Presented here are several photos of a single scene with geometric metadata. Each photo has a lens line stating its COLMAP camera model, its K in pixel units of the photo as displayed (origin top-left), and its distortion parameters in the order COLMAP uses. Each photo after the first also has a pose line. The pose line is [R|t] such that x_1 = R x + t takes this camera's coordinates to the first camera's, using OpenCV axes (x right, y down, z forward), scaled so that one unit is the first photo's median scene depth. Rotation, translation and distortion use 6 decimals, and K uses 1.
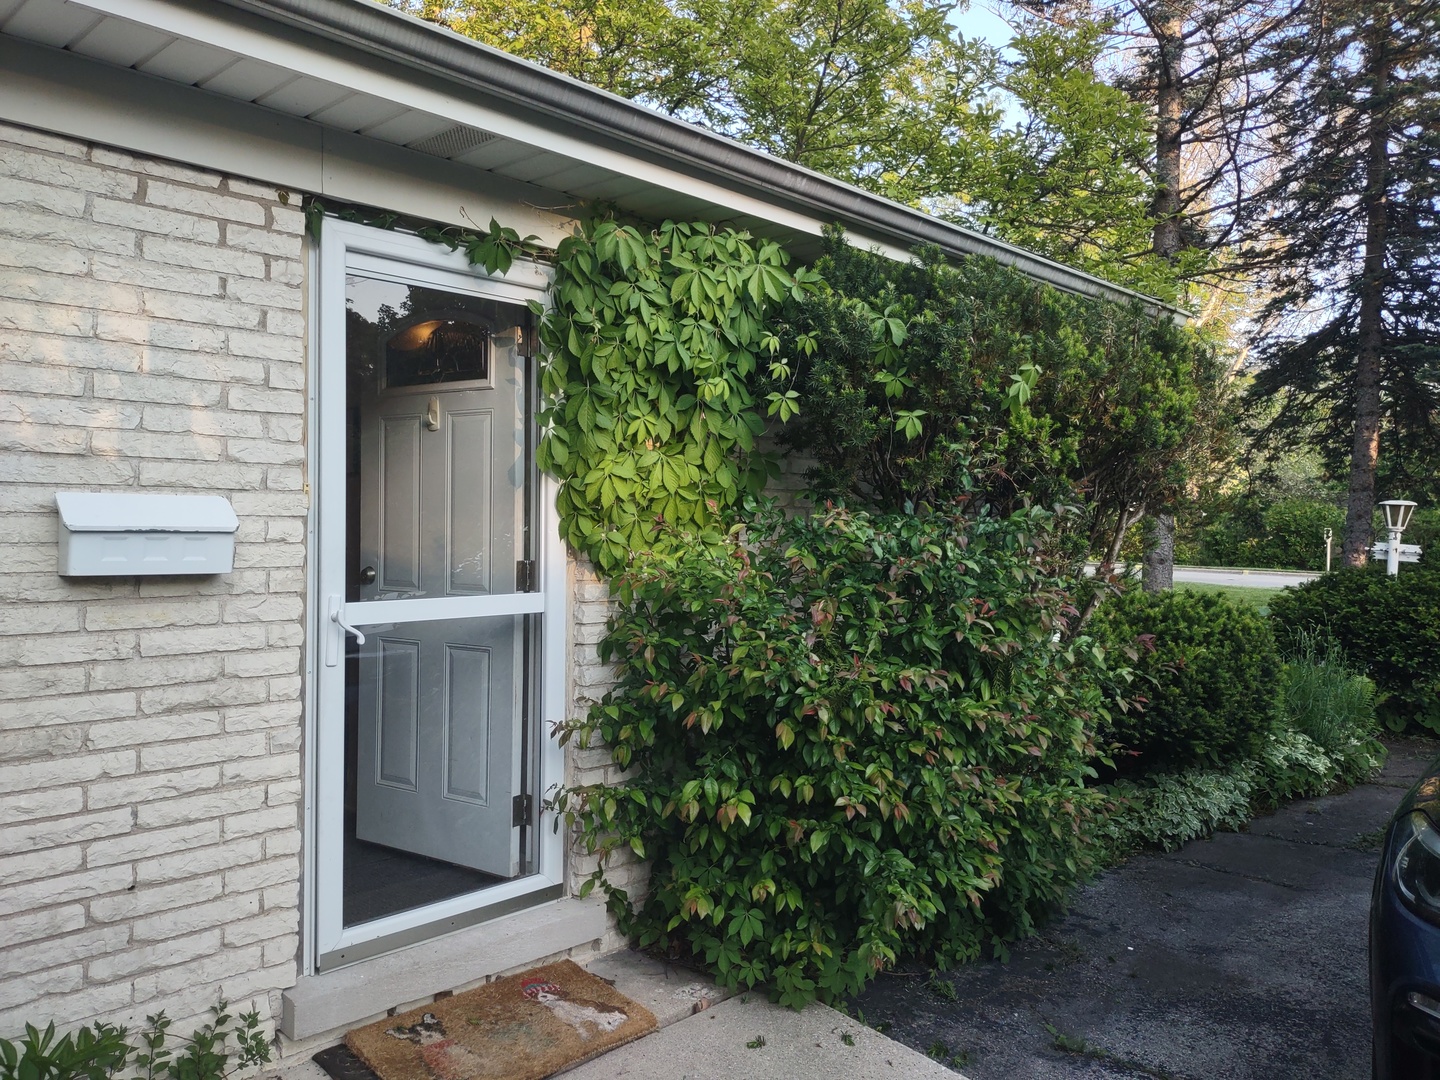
lens RADIAL K [[1071.3, 0, 720.0], [0, 1071.3, 540.0], [0, 0, 1]] dist [0.025683, -0.022652]
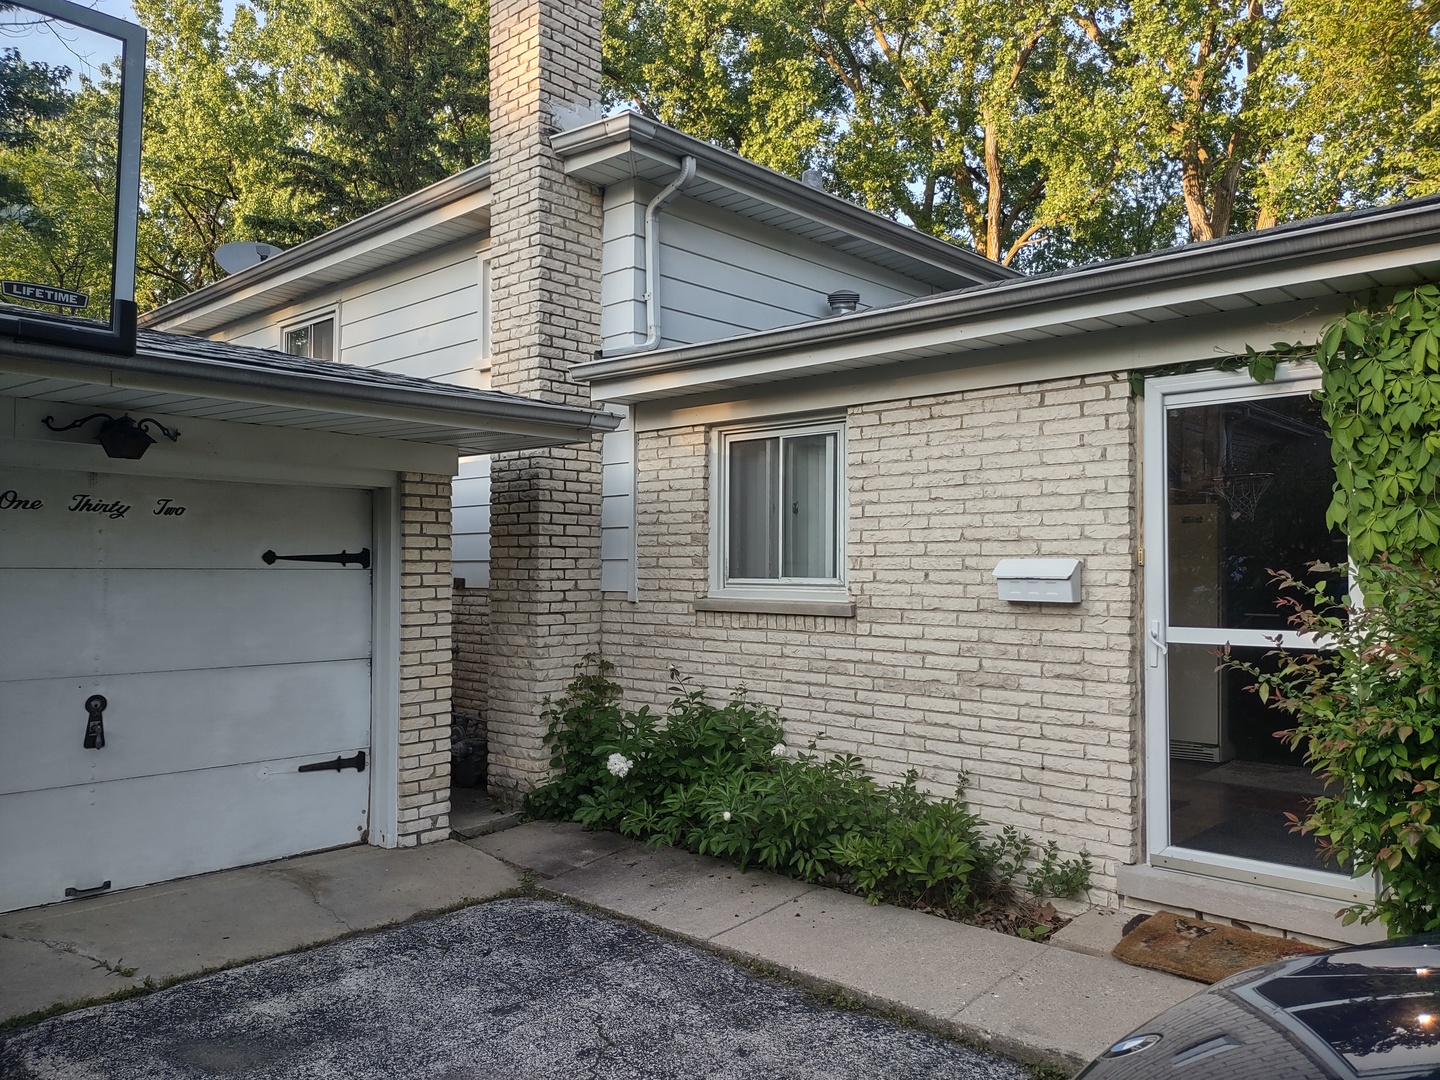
lens RADIAL K [[1071.3, 0, 720.0], [0, 1071.3, 540.0], [0, 0, 1]] dist [0.025683, -0.022652]
pose [[0.028208, -0.038871, -0.998846, 1.268669], [-0.014232, 0.999127, -0.039284, 0.005916], [0.999501, 0.015323, 0.027630, 0.362676]]
